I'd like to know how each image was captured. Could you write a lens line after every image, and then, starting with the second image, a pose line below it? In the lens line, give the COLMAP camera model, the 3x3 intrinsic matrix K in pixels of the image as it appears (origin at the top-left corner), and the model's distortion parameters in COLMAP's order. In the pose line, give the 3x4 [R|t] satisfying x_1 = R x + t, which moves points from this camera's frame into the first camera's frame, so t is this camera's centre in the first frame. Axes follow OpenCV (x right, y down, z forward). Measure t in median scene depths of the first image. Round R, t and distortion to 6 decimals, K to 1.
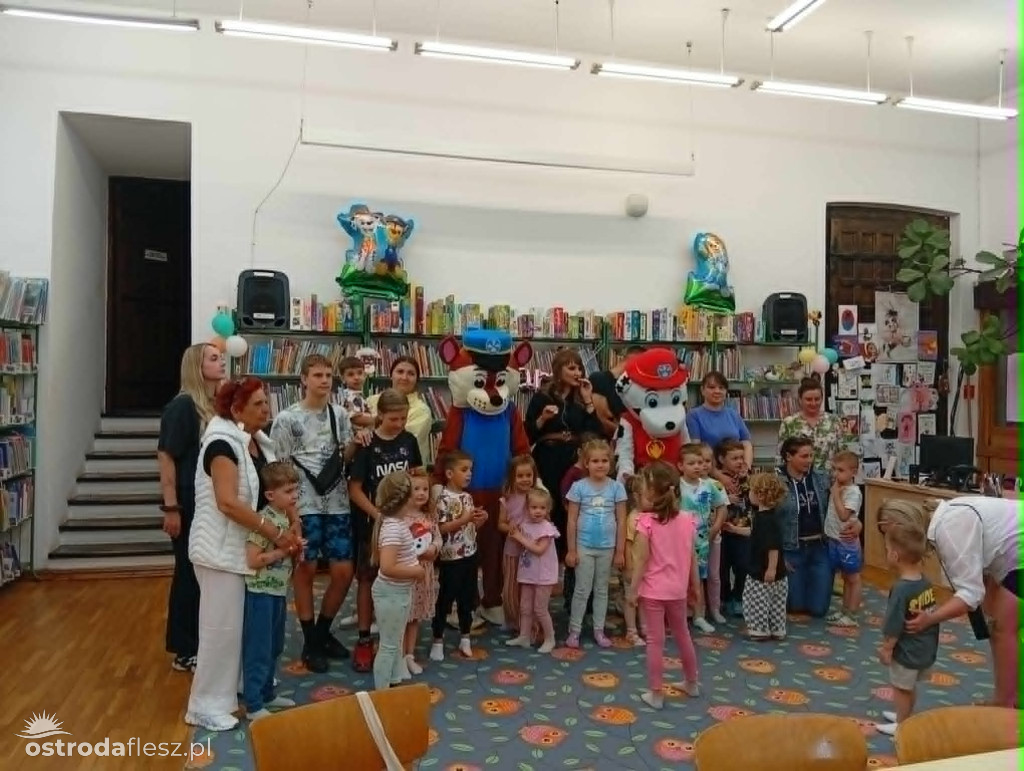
lens RADIAL K [[789.8, 0, 507.7], [0, 789.8, 389.6], [0, 0, 1]] dist [0.142218, -0.320014]
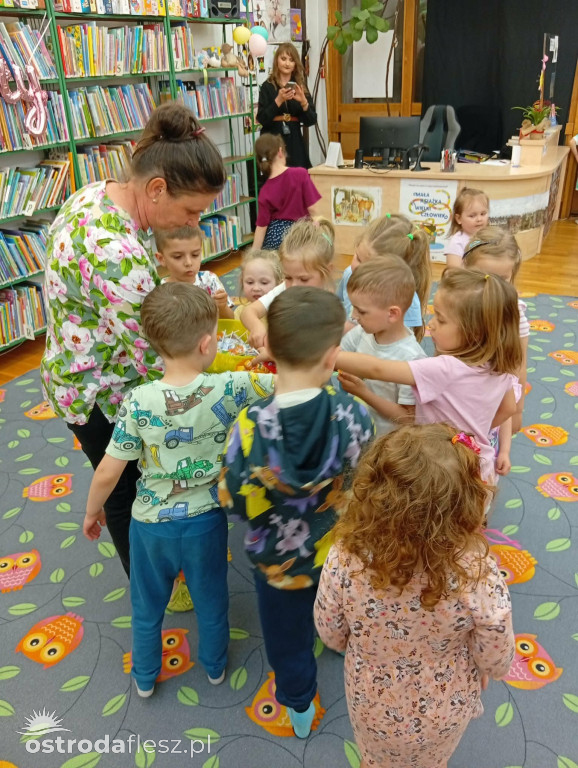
lens RADIAL K [[598.3, 0, 287.1], [0, 598.3, 380.3], [0, 0, 1]] dist [0.096254, -0.215852]
pose [[0.690981, -0.366136, 0.623290, -0.158820], [0.051925, 0.885152, 0.462396, -0.009944], [-0.721006, -0.287143, 0.630635, 0.442871]]
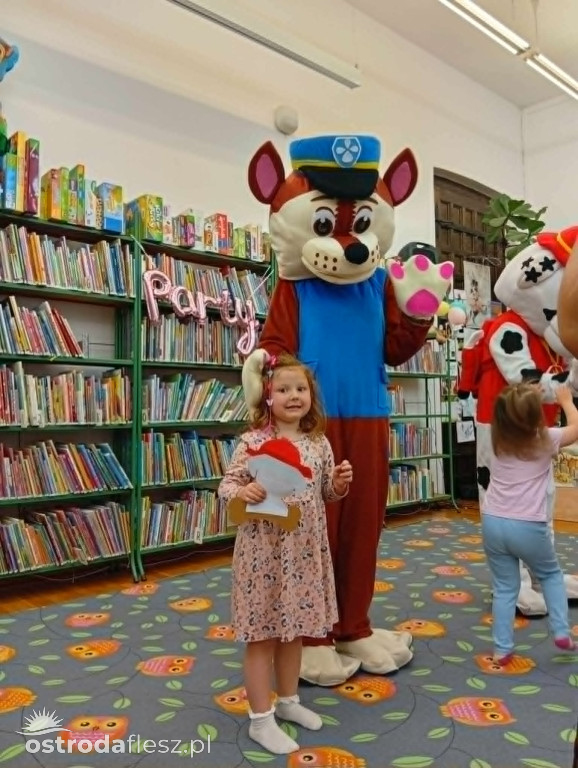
lens RADIAL K [[607.6, 0, 293.2], [0, 607.6, 380.9], [0, 0, 1]] dist [0.147187, -0.348119]
pose [[0.883458, -0.001580, 0.468508, -0.143306], [0.031418, 0.997943, -0.055879, 0.085913], [-0.467456, 0.064086, 0.881690, 0.444288]]
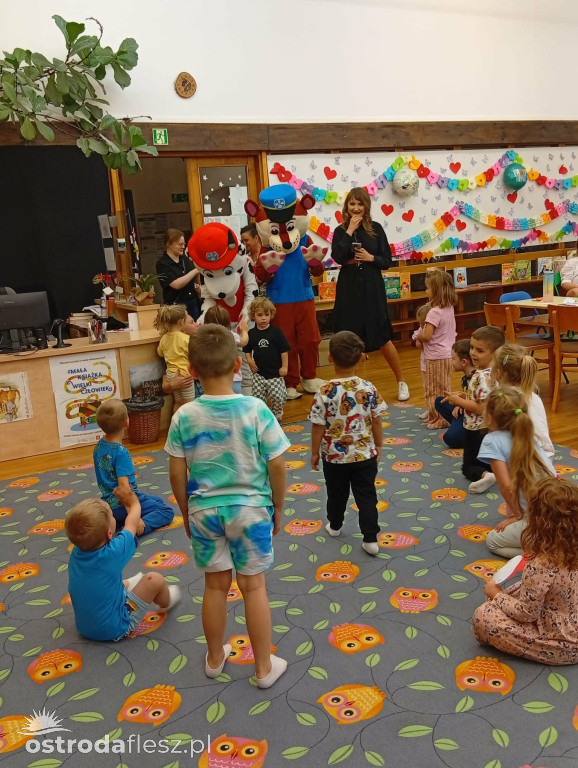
lens RADIAL K [[749.5, 0, 289.0], [0, 749.5, 384.0], [0, 0, 1]] dist [0.184430, -0.467754]
pose [[-0.208540, -0.181956, 0.960939, -0.325012], [0.073281, 0.976872, 0.200876, 0.006213], [-0.975265, 0.112309, -0.190383, 0.781679]]
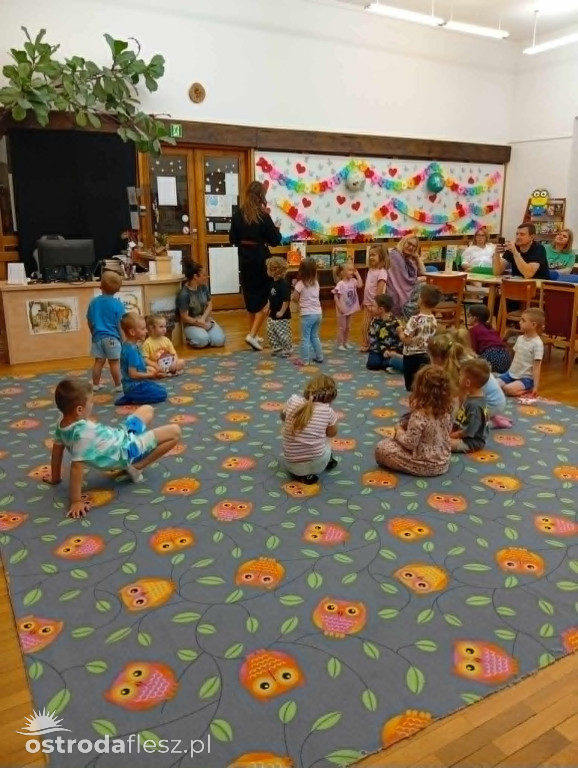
lens RADIAL K [[592.4, 0, 287.5], [0, 592.4, 383.3], [0, 0, 1]] dist [0.142218, -0.320014]
pose [[-0.251324, -0.267195, 0.930292, -0.424332], [-0.000284, 0.961162, 0.275985, 0.012577], [-0.967903, 0.069097, -0.241639, 0.818766]]
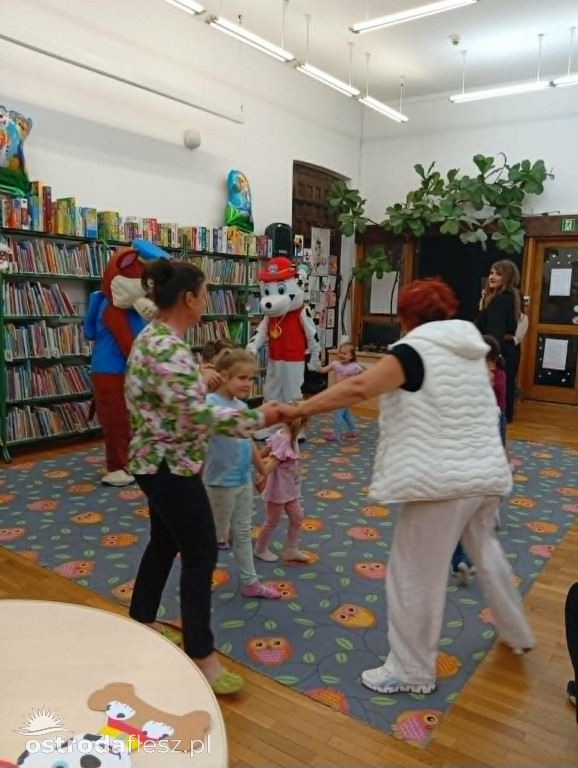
lens RADIAL K [[592.4, 0, 287.5], [0, 592.4, 383.3], [0, 0, 1]] dist [0.142218, -0.320014]
pose [[0.771182, -0.082958, 0.631186, -0.352992], [-0.012583, 0.989293, 0.145399, 0.006921], [-0.636490, -0.120072, 0.761881, 0.152678]]
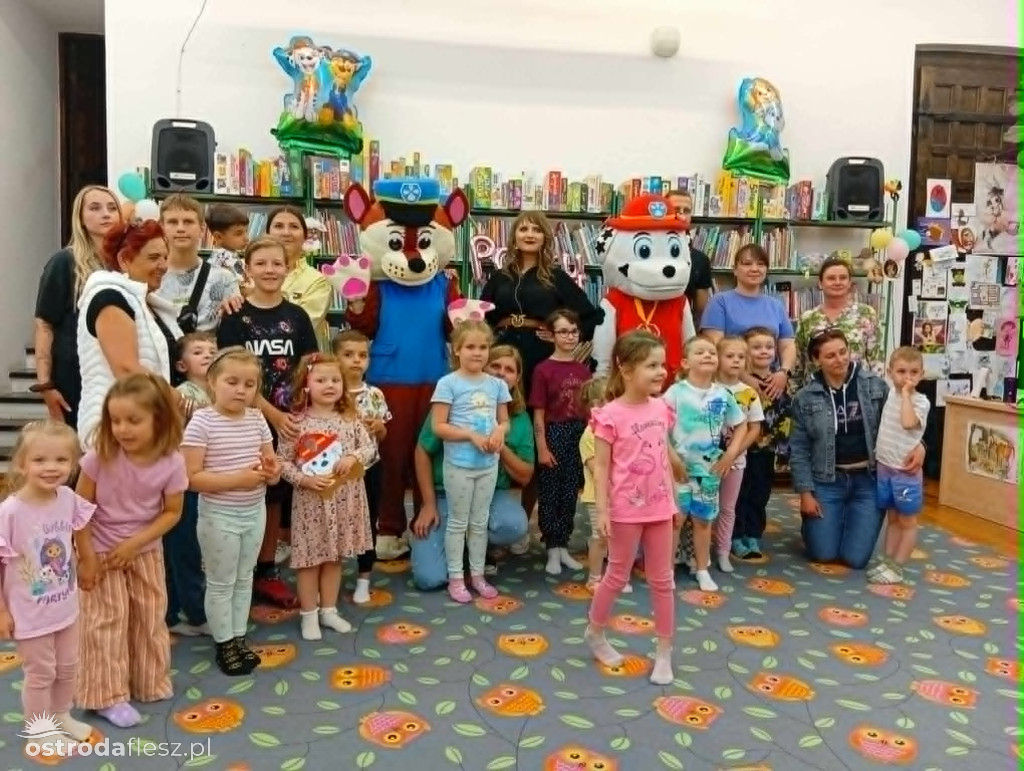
lens RADIAL K [[797.7, 0, 509.8], [0, 797.7, 389.1], [0, 0, 1]] dist [0.096254, -0.215852]
pose [[0.994319, 0.024241, -0.103641, 0.102896], [-0.015071, 0.995974, 0.088364, 0.040877], [0.105366, -0.086301, 0.990682, 0.177142]]
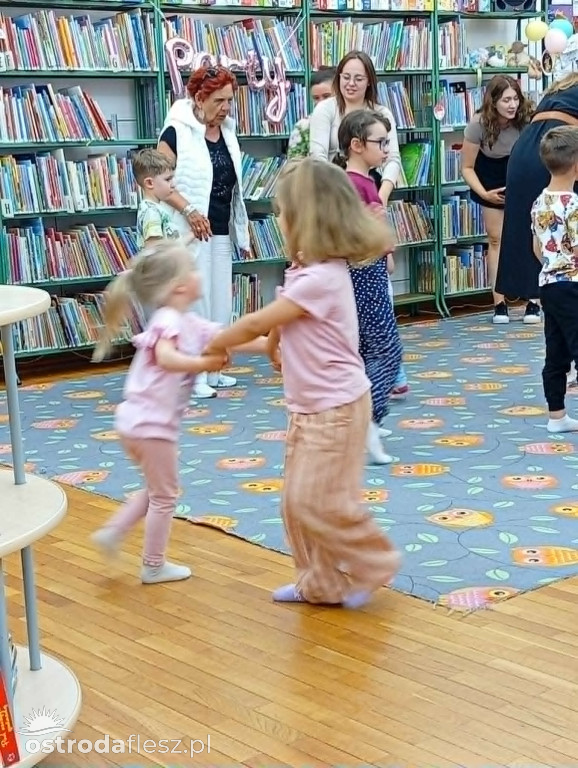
lens RADIAL K [[1361.7, 0, 285.0], [0, 1361.7, 381.9], [0, 0, 1]] dist [0.168242, -0.410799]
pose [[0.913176, -0.121135, 0.389148, -0.373235], [0.061720, 0.984900, 0.161749, 0.057475], [-0.402866, -0.123687, 0.906863, -0.084942]]
